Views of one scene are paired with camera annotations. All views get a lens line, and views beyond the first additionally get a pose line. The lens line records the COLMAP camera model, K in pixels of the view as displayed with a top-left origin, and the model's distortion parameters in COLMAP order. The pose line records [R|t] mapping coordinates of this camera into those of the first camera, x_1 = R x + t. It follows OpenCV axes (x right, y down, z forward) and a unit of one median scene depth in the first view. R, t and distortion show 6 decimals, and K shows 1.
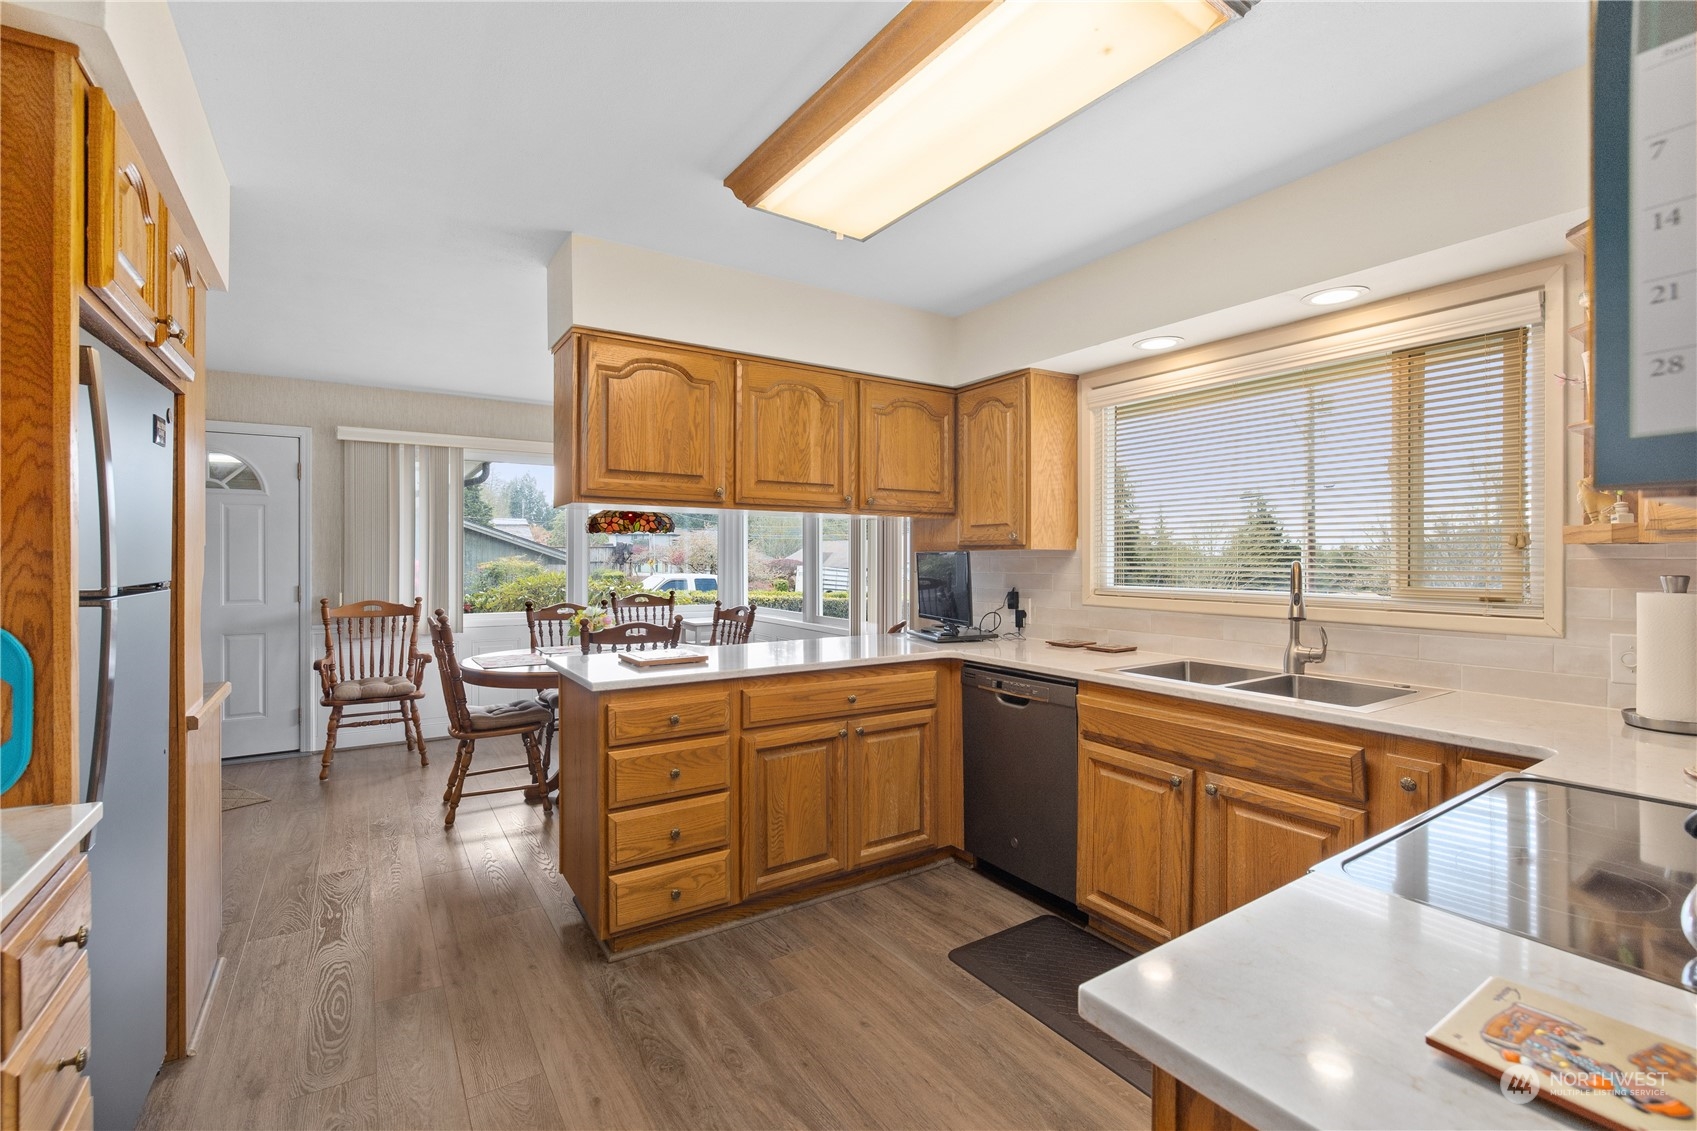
lens RADIAL K [[757.2, 0, 851.4], [0, 757.2, 560.8], [0, 0, 1]] dist [-0.004845, 0.001232]
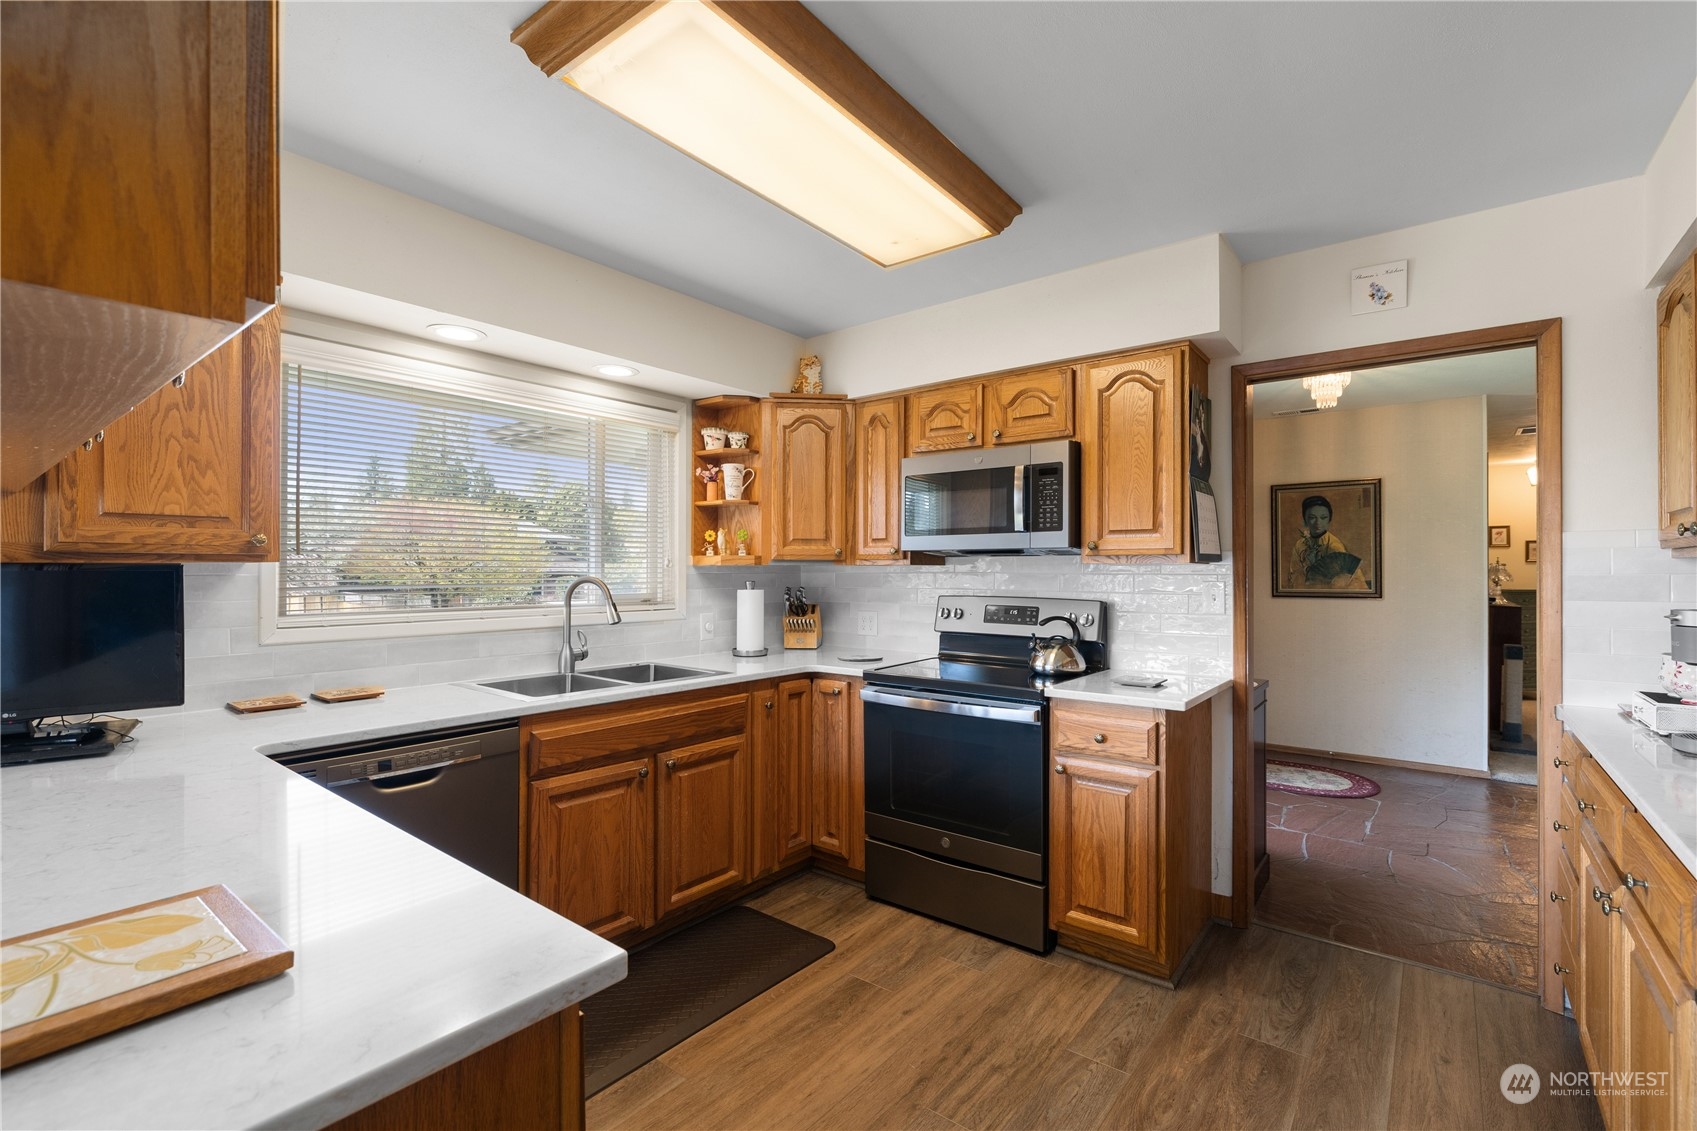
lens RADIAL K [[757.2, 0, 848.4], [0, 757.2, 564.6], [0, 0, 1]] dist [-0.004845, 0.001232]
pose [[-0.308607, 0.000687, 0.951189, -0.709791], [0.000714, 1.000000, -0.000491, -0.017259], [-0.951189, 0.000528, -0.308607, 1.018370]]
